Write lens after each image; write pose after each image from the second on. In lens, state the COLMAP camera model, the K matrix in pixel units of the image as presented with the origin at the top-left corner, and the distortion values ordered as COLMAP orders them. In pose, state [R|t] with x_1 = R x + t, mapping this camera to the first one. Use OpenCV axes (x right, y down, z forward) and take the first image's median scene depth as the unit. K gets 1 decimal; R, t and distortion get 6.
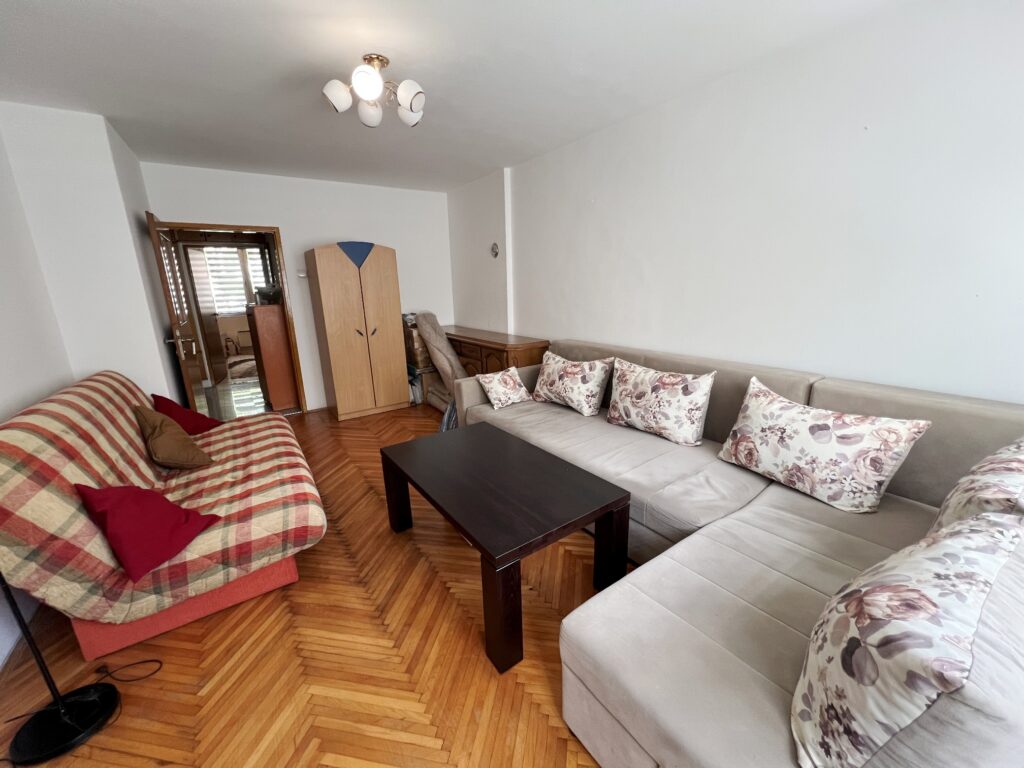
lens RADIAL K [[409.1, 0, 511.3], [0, 409.1, 386.7], [0, 0, 1]] dist [-0.001399, 0.000393]
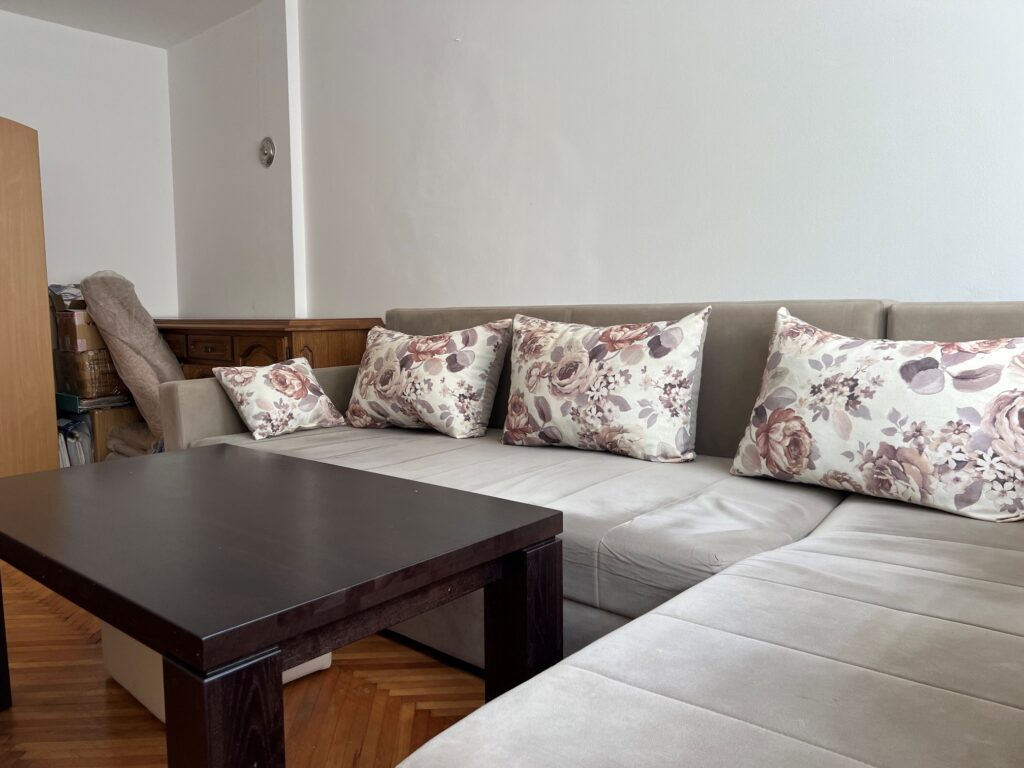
lens RADIAL K [[764.8, 0, 512.0], [0, 764.8, 384.0], [0, 0, 1]] dist [0.083765, -0.116038]
pose [[0.970150, -0.005970, 0.242432, 0.034579], [0.045425, 0.986475, -0.157489, 0.183981], [-0.238213, 0.163800, 0.957300, 0.164118]]
